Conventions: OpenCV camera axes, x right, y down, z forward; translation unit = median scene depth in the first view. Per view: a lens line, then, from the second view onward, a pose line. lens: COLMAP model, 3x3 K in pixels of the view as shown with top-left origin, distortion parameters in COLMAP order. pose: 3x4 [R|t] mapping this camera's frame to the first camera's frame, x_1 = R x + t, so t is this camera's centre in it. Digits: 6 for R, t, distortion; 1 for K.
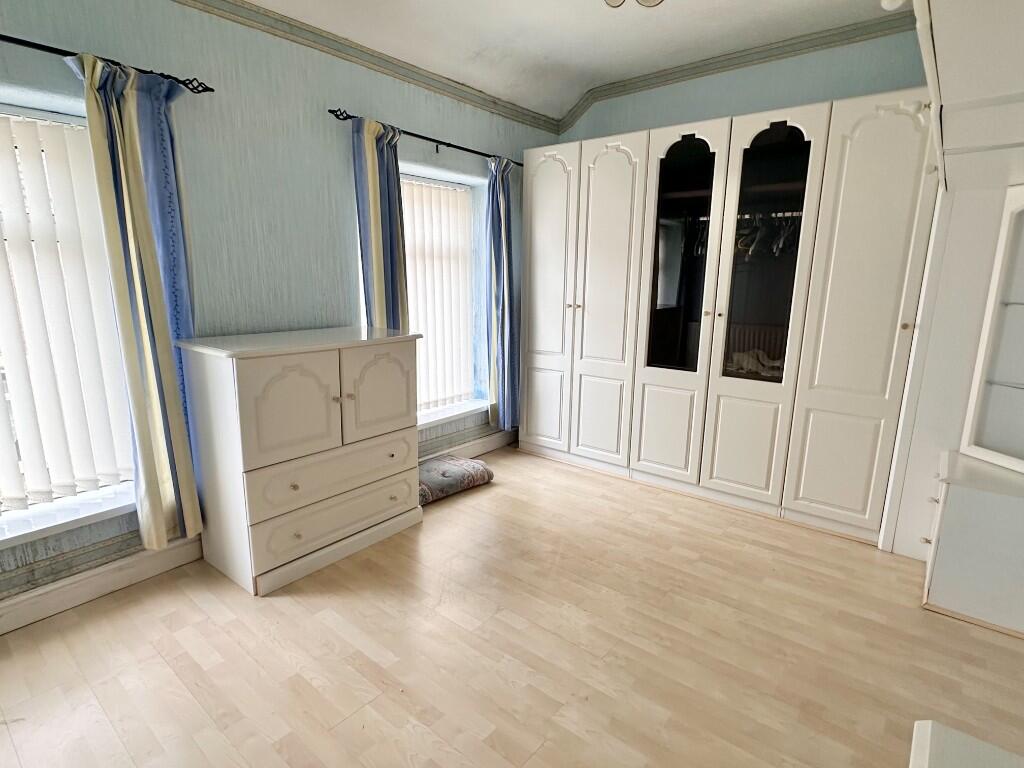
lens RADIAL K [[541.0, 0, 511.5], [0, 541.0, 386.7], [0, 0, 1]] dist [-0.001366, 0.000843]
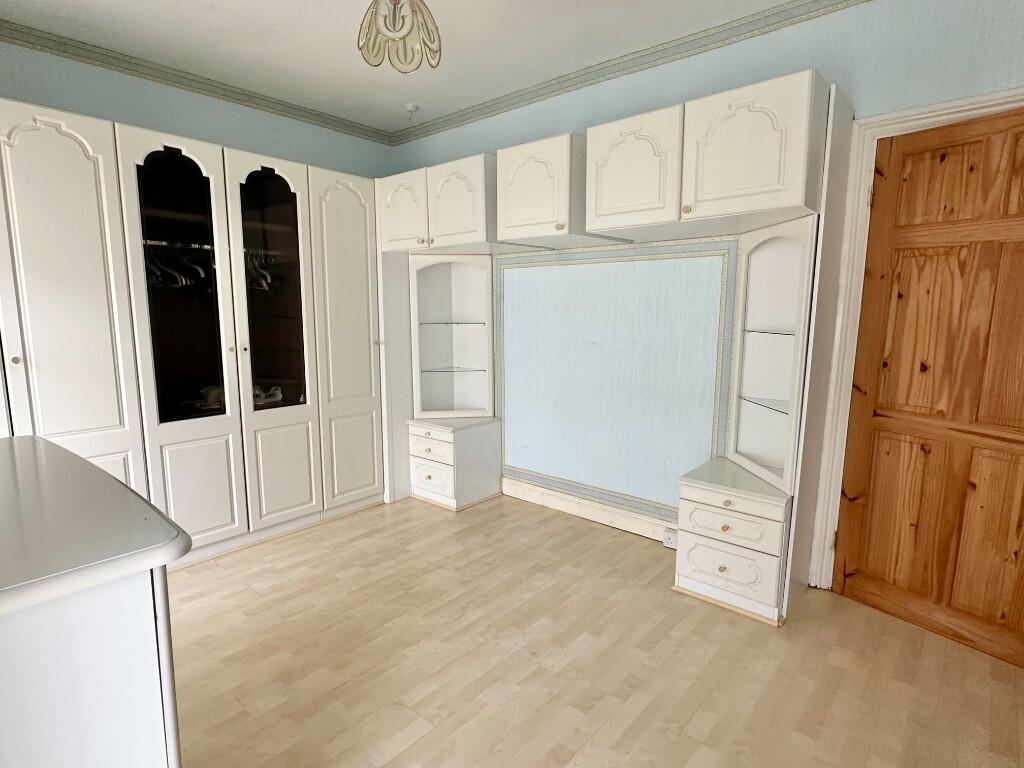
lens RADIAL K [[541.0, 0, 512.2], [0, 541.0, 385.1], [0, 0, 1]] dist [-0.001366, 0.000843]
pose [[0.029584, -0.150548, 0.988160, -0.584741], [0.202671, 0.968962, 0.141555, -0.114913], [-0.978800, 0.196083, 0.059177, 0.509783]]
